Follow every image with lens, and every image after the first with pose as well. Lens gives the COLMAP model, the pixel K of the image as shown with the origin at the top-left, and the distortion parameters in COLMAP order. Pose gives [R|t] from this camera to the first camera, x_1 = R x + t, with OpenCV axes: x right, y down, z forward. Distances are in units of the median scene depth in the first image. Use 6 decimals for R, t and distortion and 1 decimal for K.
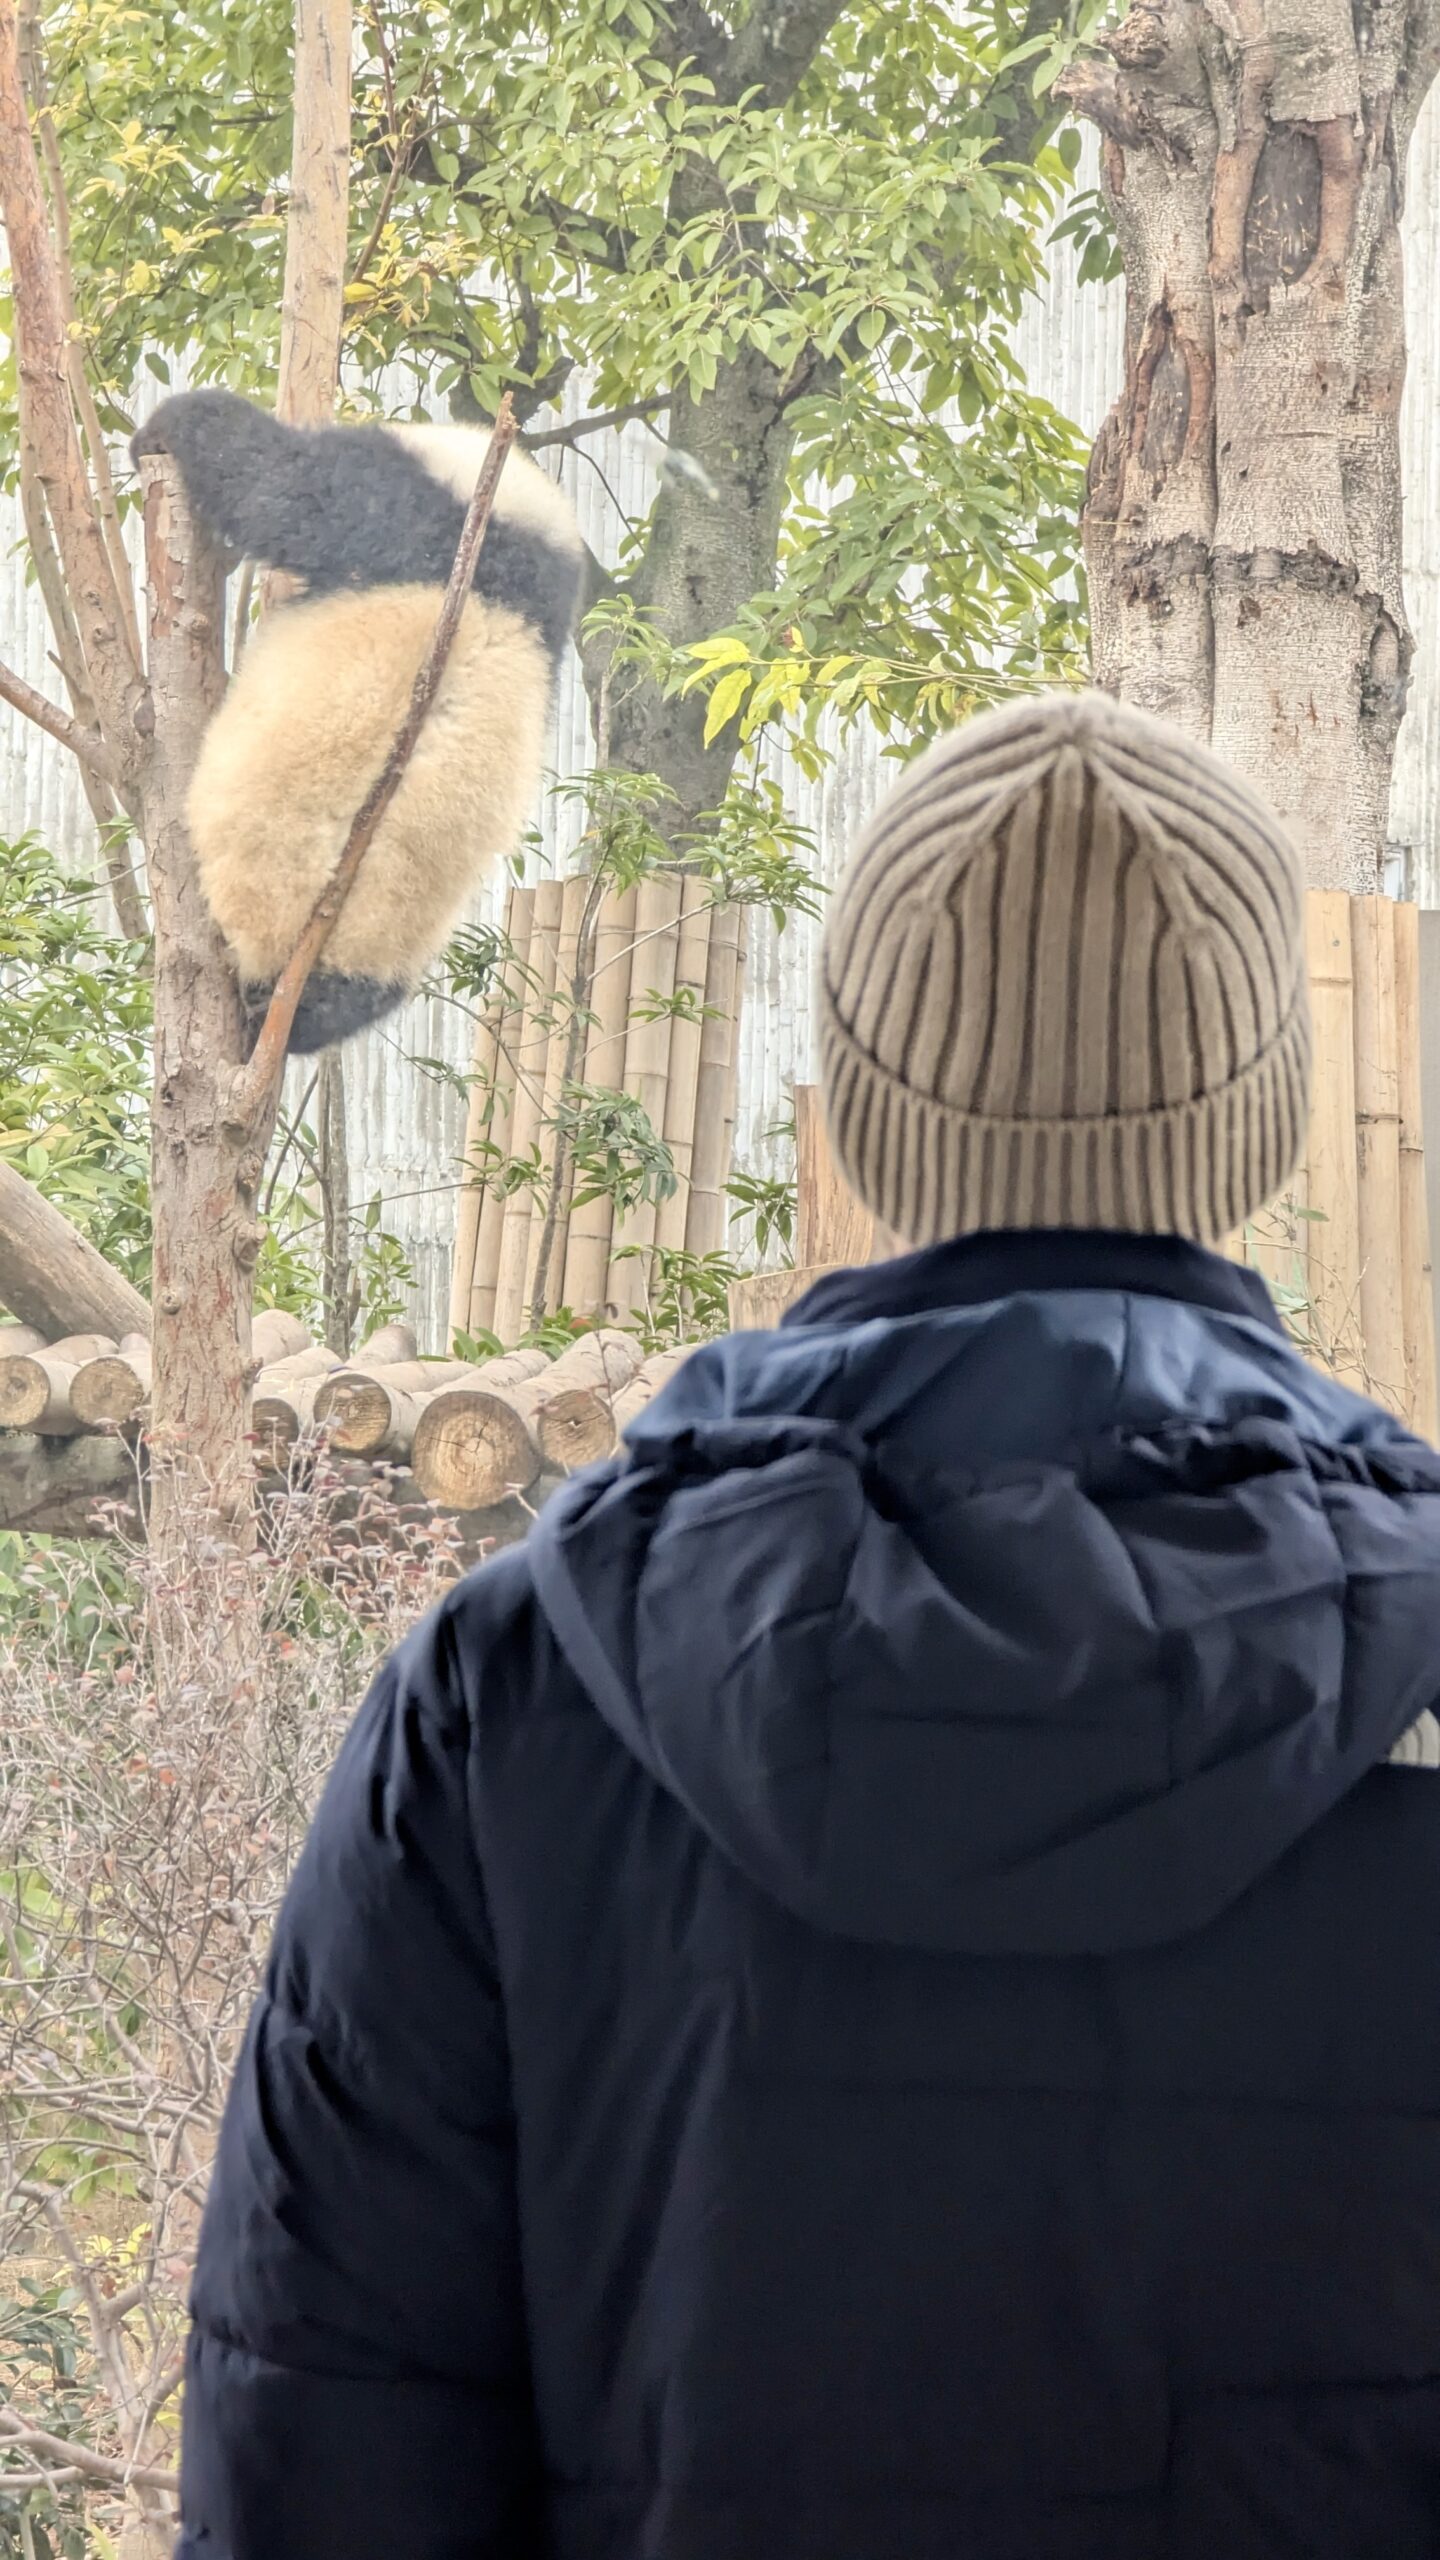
lens RADIAL K [[9104.5, 0, 517.5], [0, 9104.5, 1277.6], [0, 0, 1]] dist [0.332305, -2.605937]
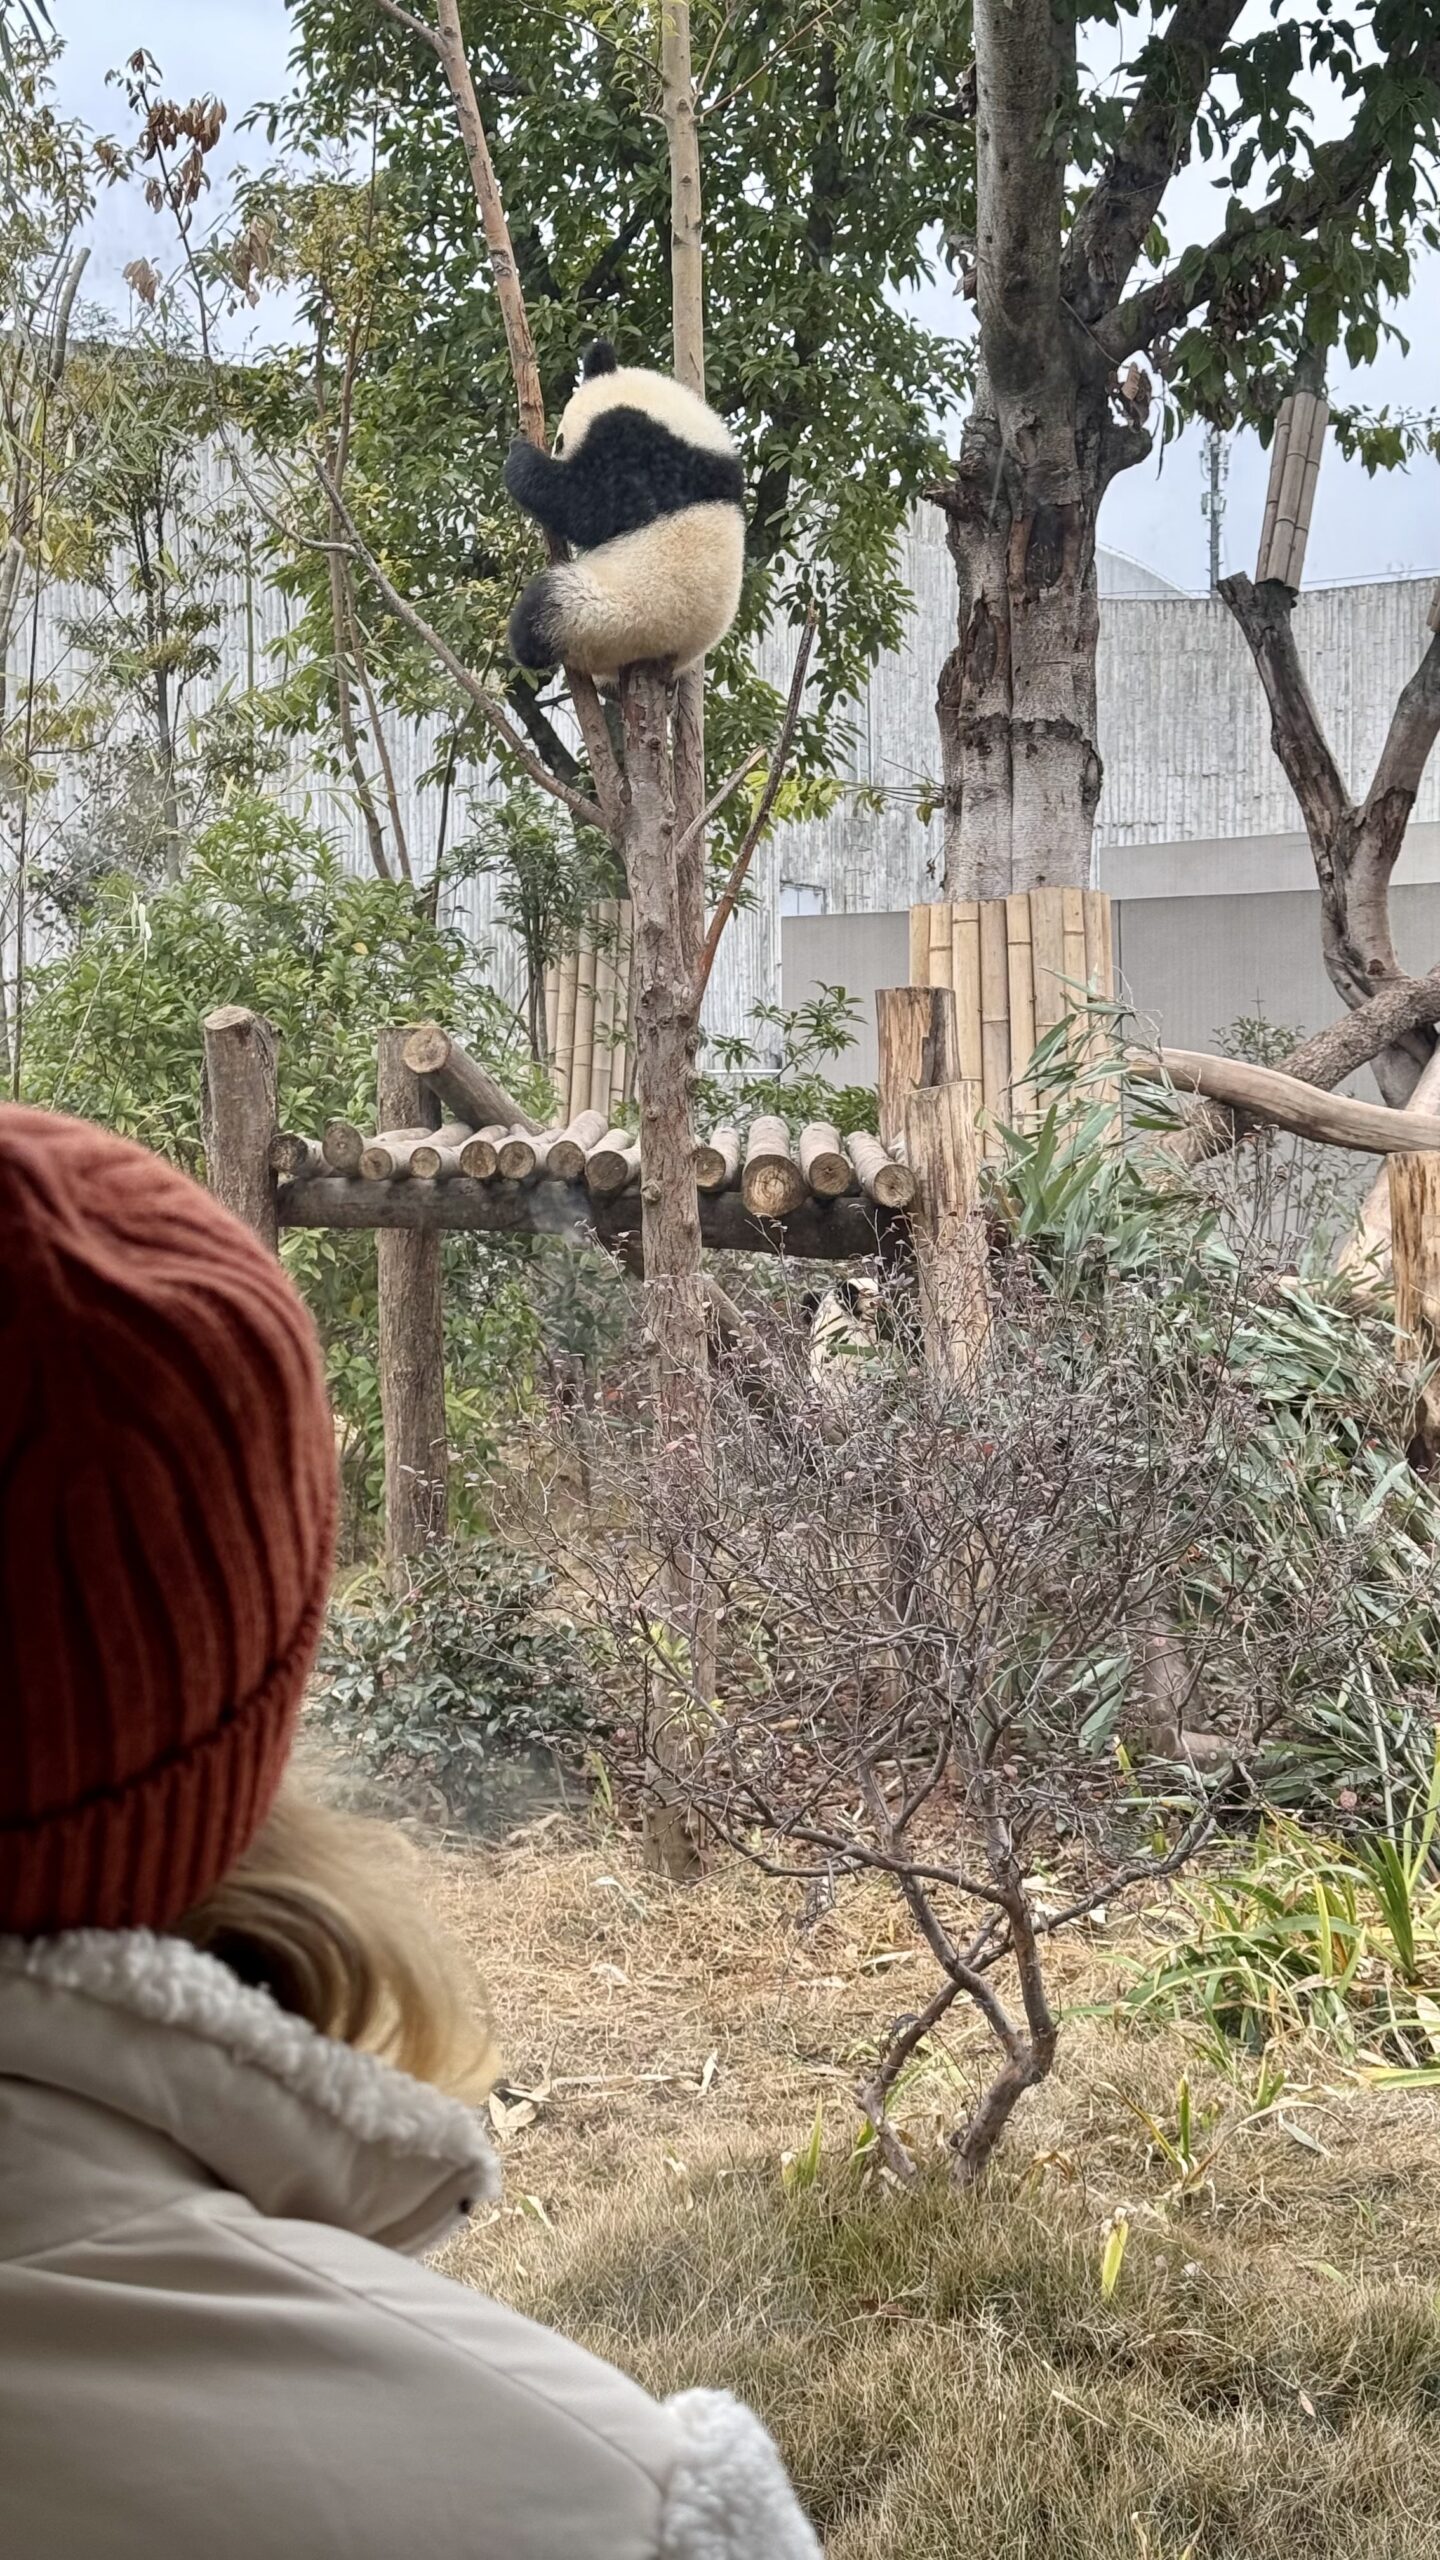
lens RADIAL K [[3648.5, 0, 720.0], [0, 3648.5, 1280.0], [0, 0, 1]] dist [0.151067, -0.066247]
pose [[0.995766, -0.031061, 0.086516, -0.040293], [0.026122, 0.997995, 0.057645, -0.002797], [-0.088133, -0.055141, 0.994581, 0.121561]]
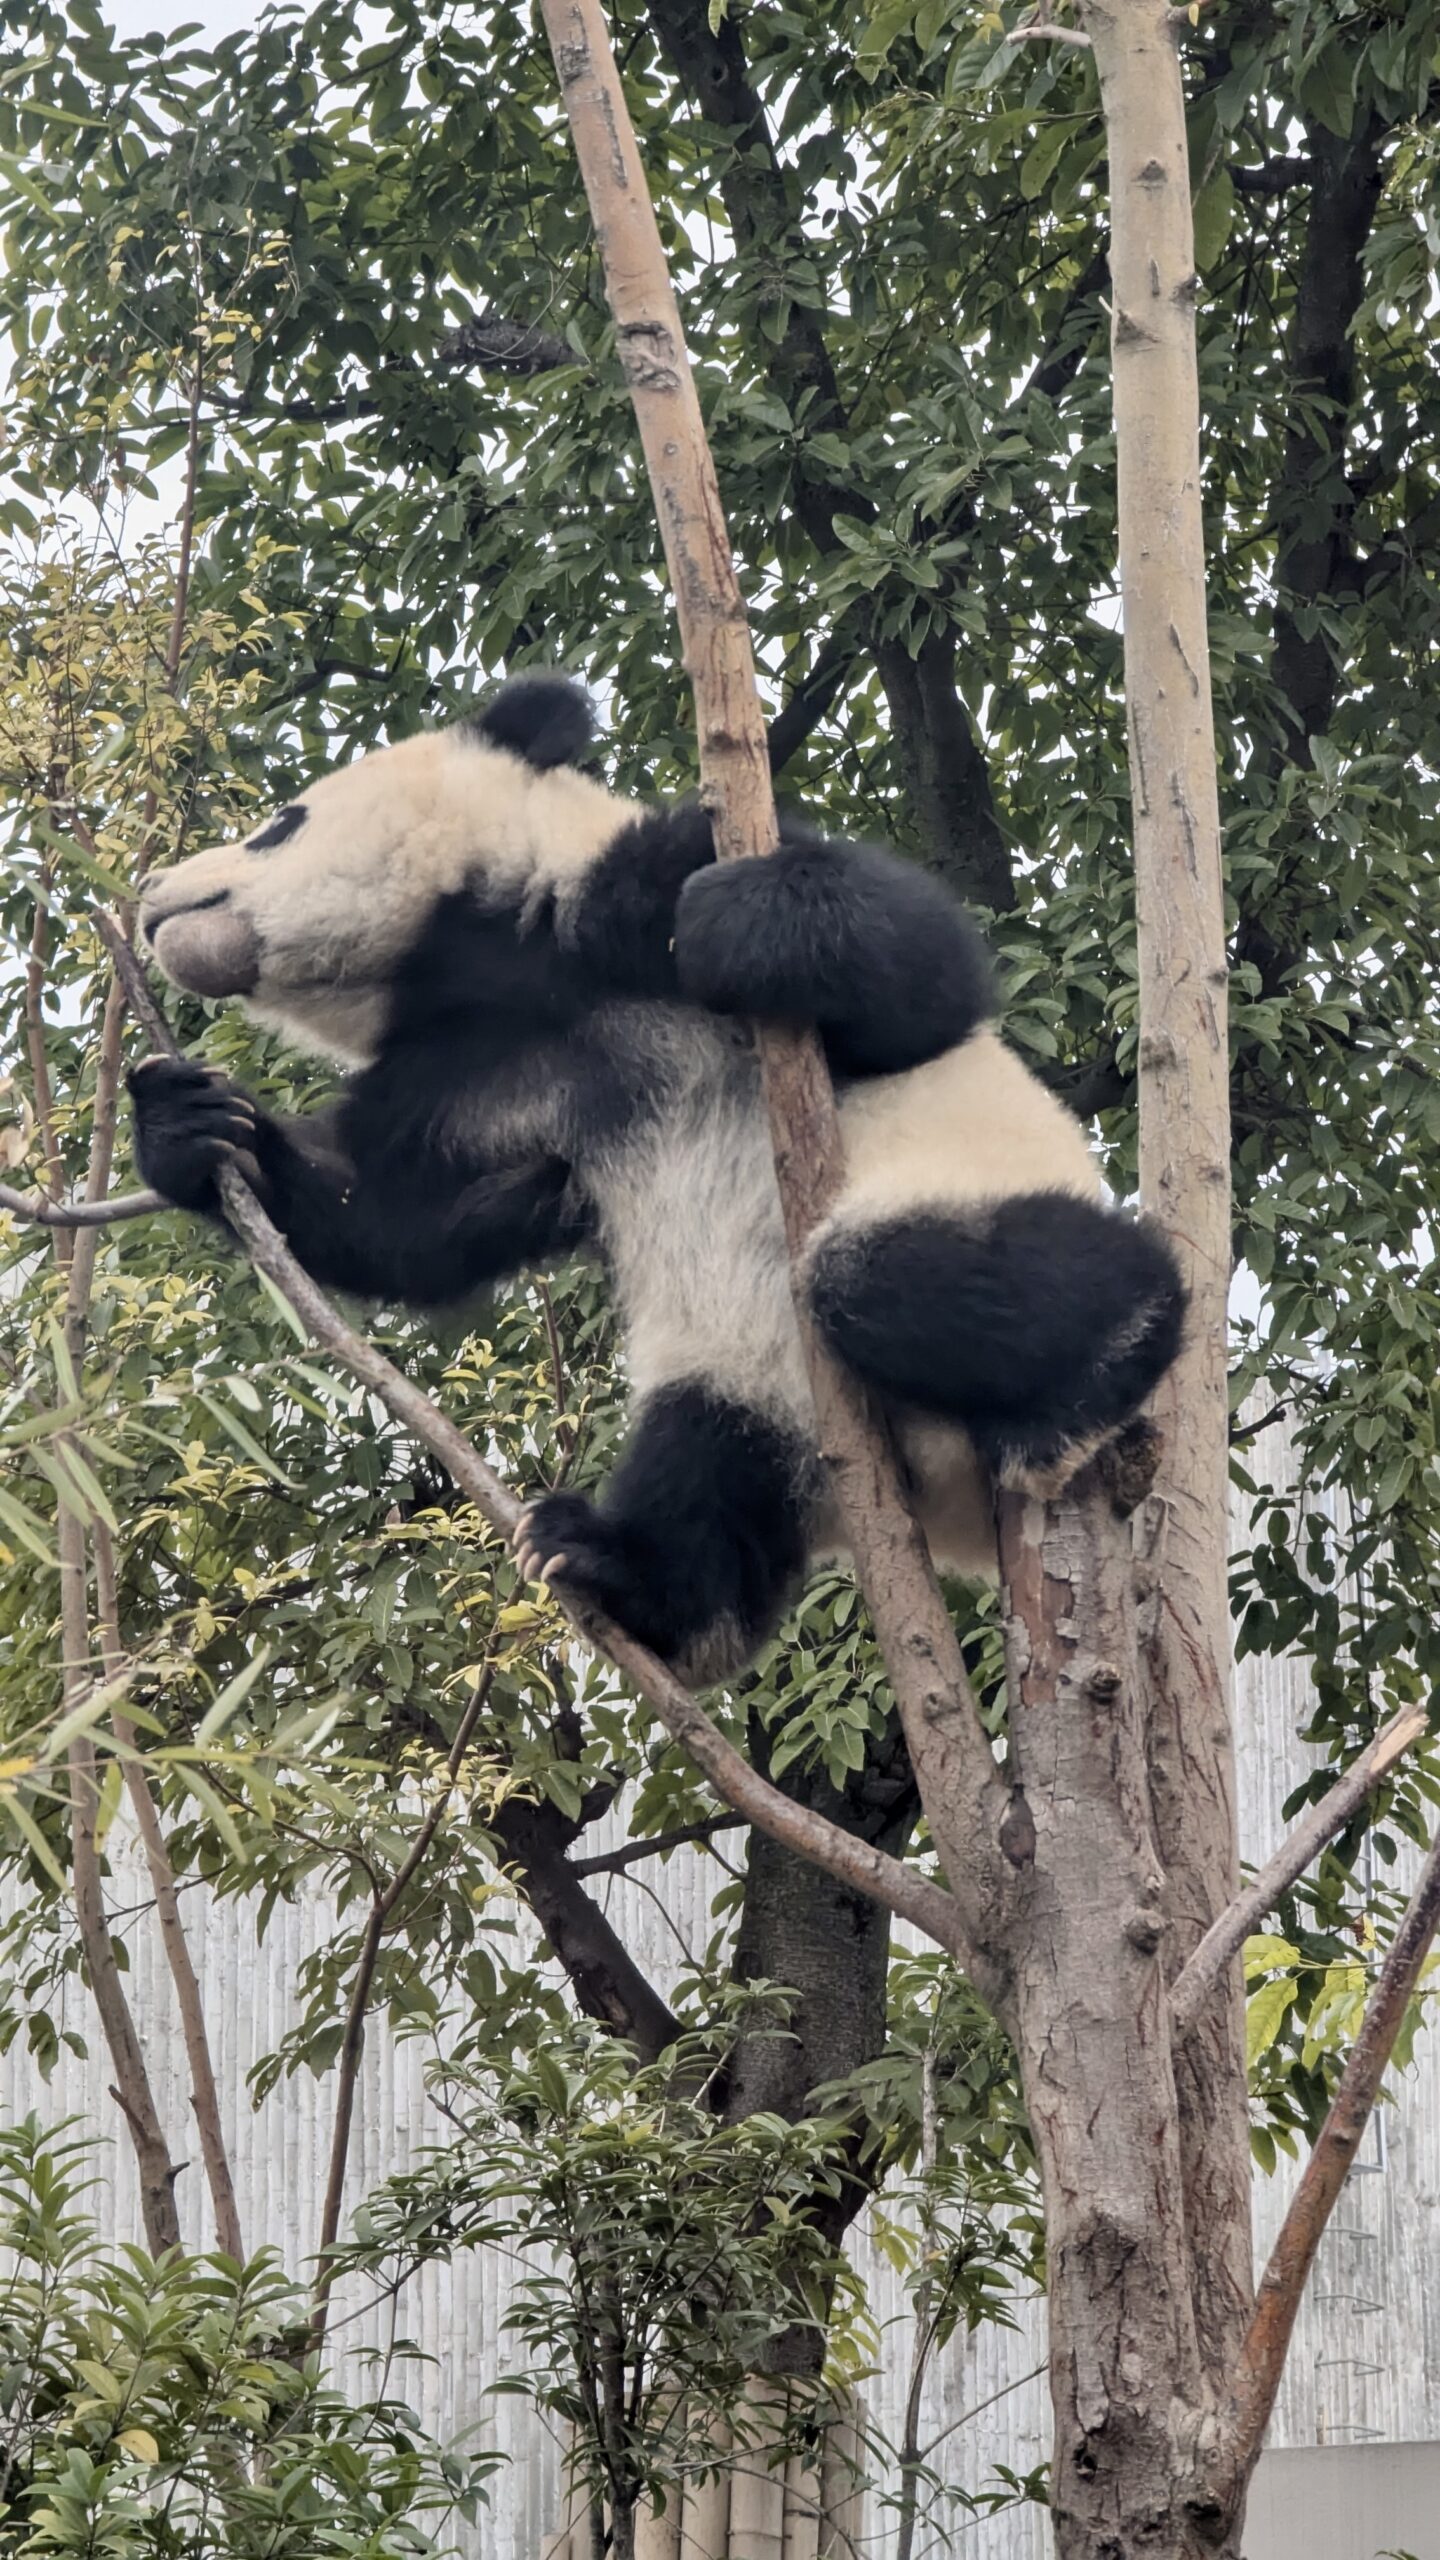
lens RADIAL K [[9104.5, 0, 517.5], [0, 9104.5, 1277.6], [0, 0, 1]] dist [0.332305, -2.605937]
pose [[0.998832, -0.017559, 0.045006, -0.046008], [0.025256, 0.983953, -0.176634, 0.003930], [-0.041182, 0.177564, 0.983247, 0.181086]]
